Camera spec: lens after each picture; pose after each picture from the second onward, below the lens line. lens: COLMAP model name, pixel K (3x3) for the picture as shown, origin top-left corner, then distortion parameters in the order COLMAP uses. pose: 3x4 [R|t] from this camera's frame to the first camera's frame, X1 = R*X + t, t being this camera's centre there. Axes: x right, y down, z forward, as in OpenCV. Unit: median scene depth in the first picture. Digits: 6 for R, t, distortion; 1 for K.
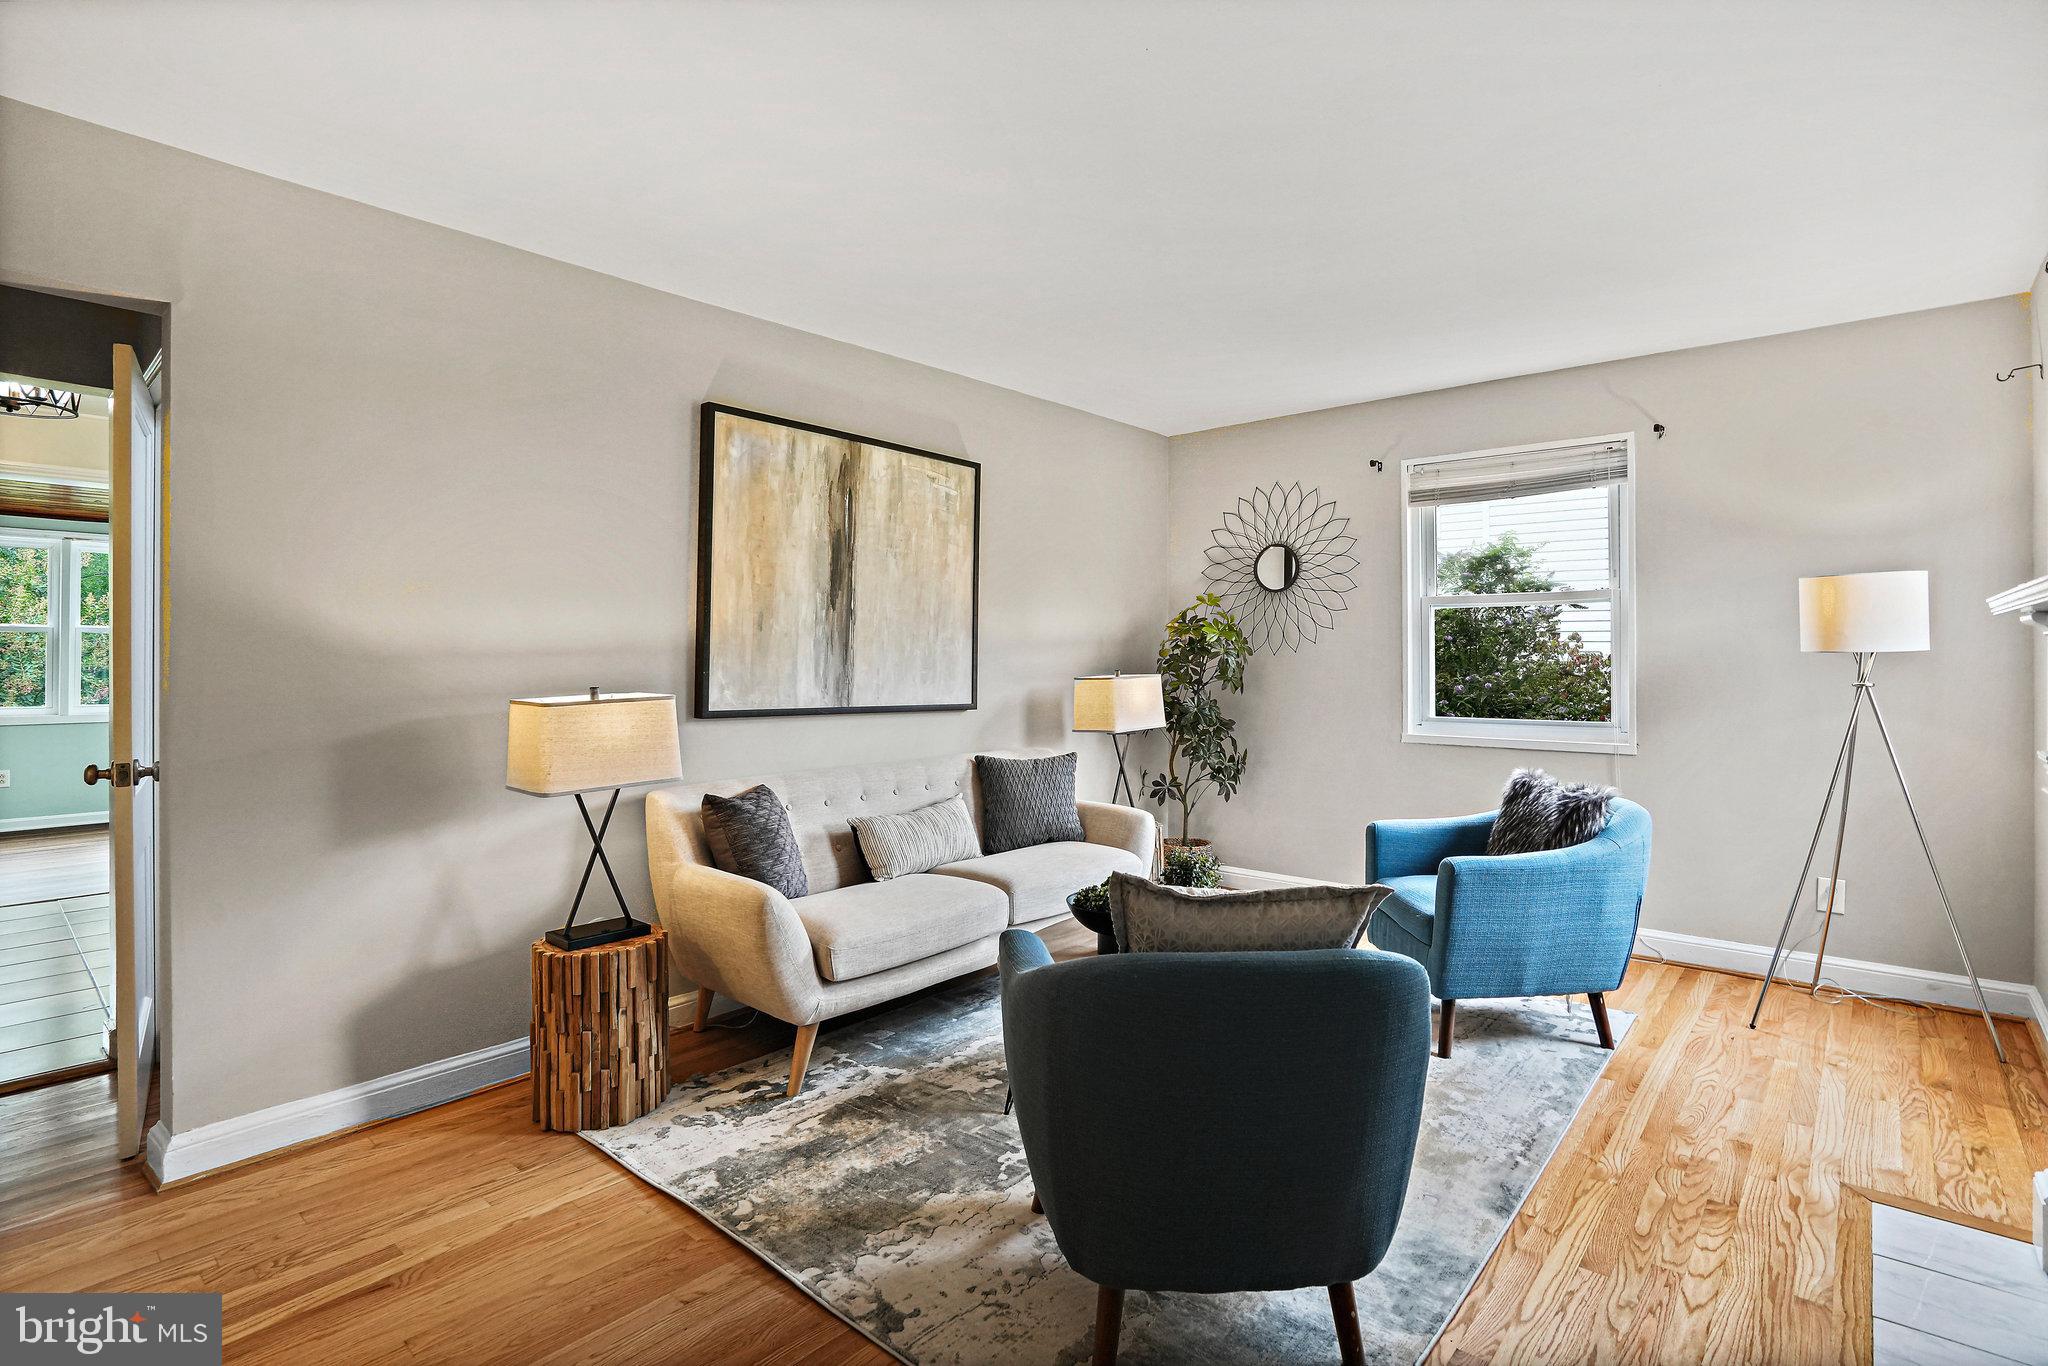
lens RADIAL K [[975.6, 0, 1017.7], [0, 975.6, 671.4], [0, 0, 1]] dist [-0.066782, 0.032250]
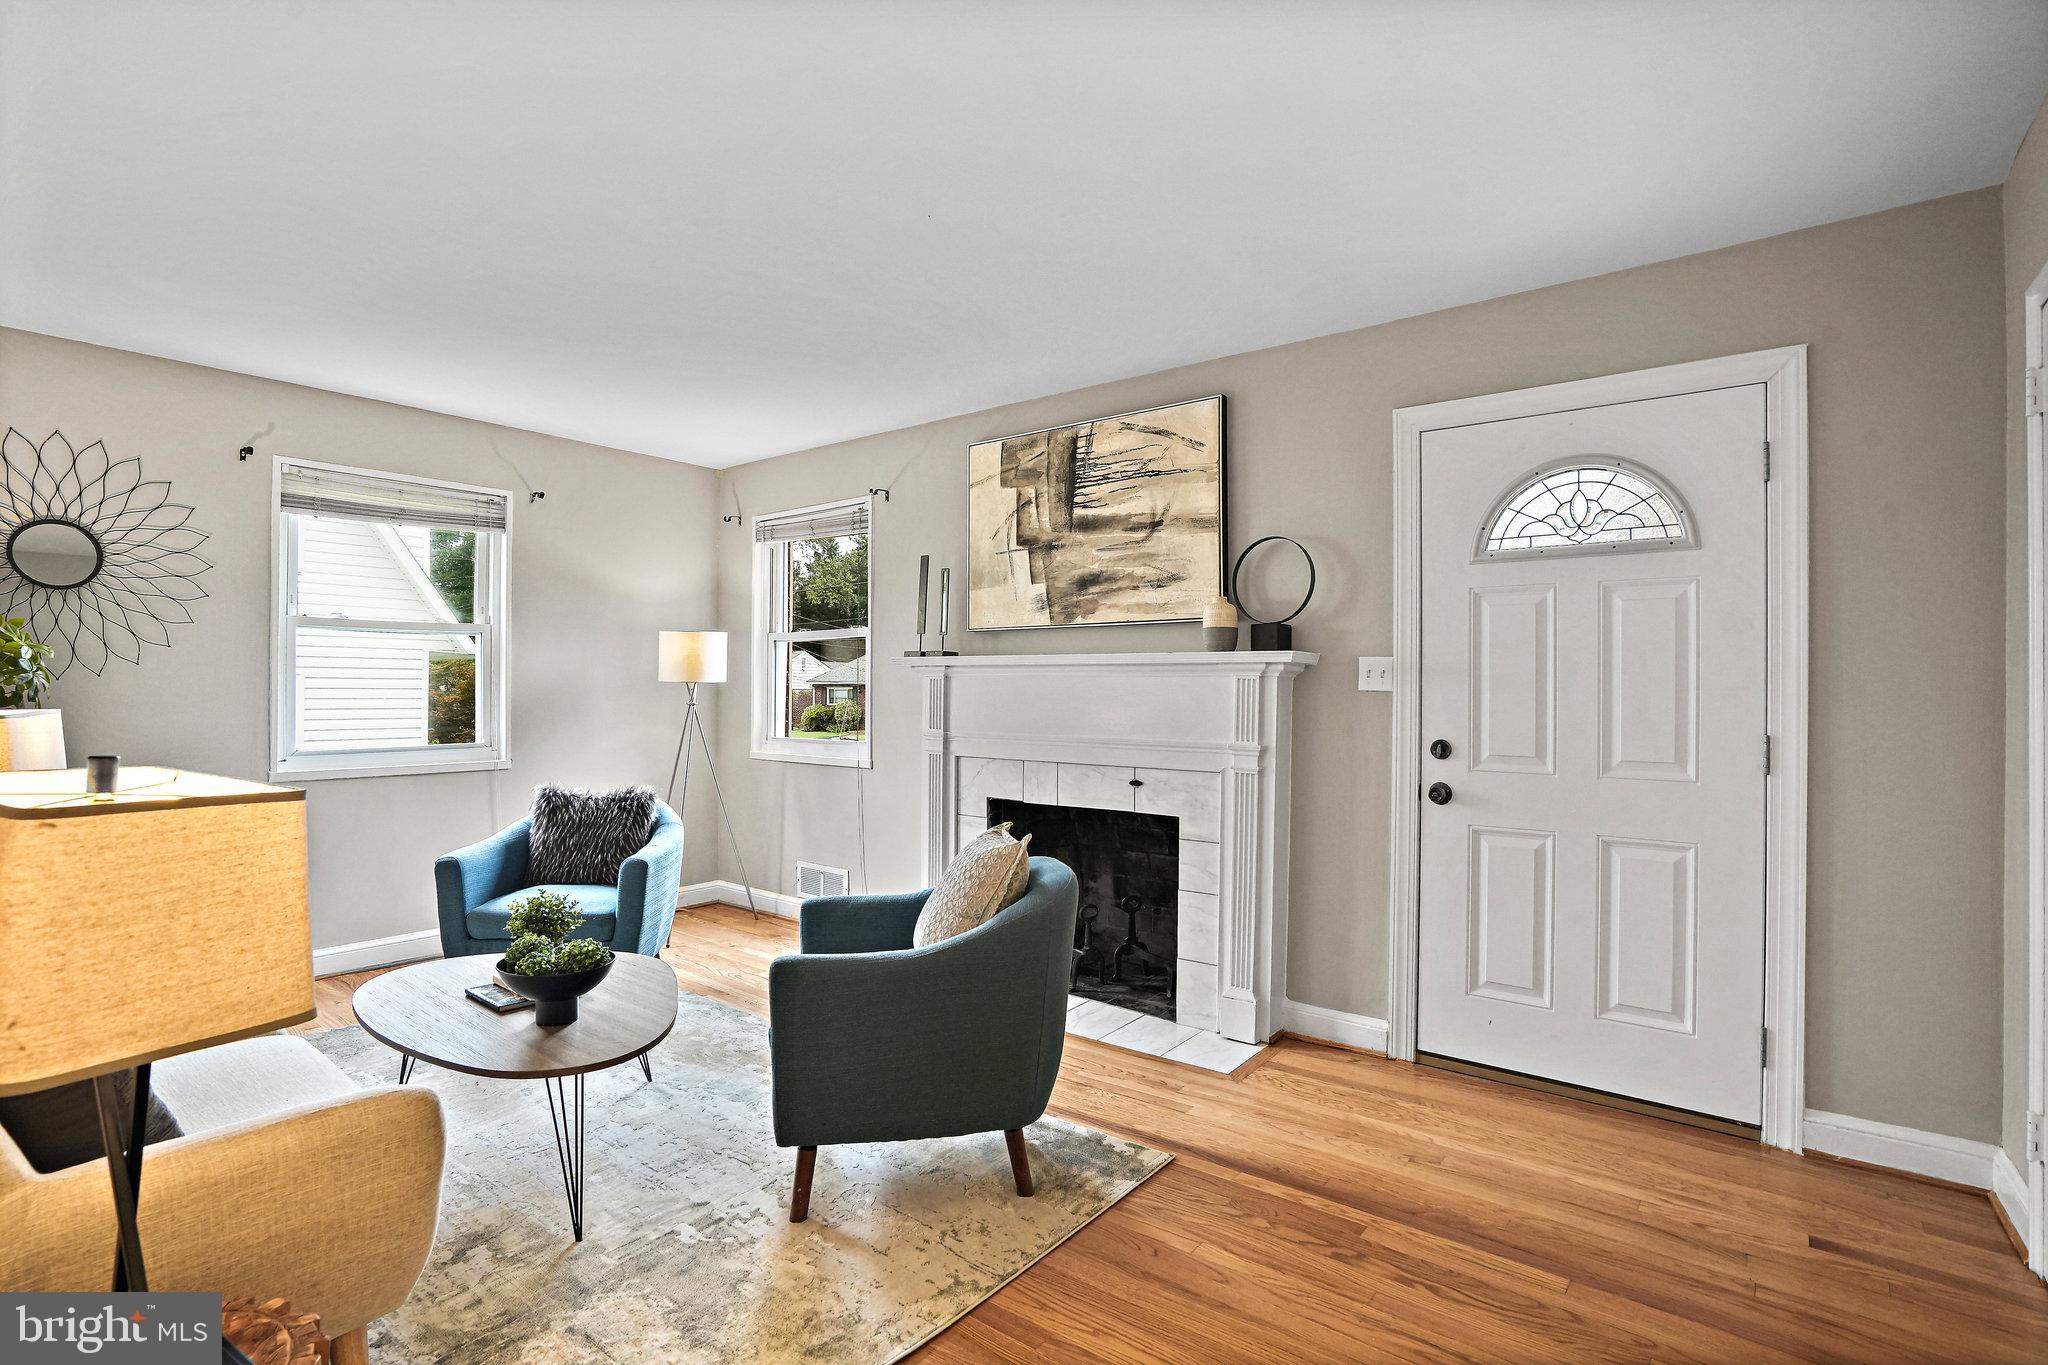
lens RADIAL K [[956.6, 0, 1018.1], [0, 956.6, 689.1], [0, 0, 1]] dist [-0.022968, 0.000570]
pose [[-0.032770, -0.000893, 0.999463, -0.530930], [0.009775, 0.999951, 0.001214, -0.004815], [-0.999415, 0.009810, -0.032760, 0.417011]]
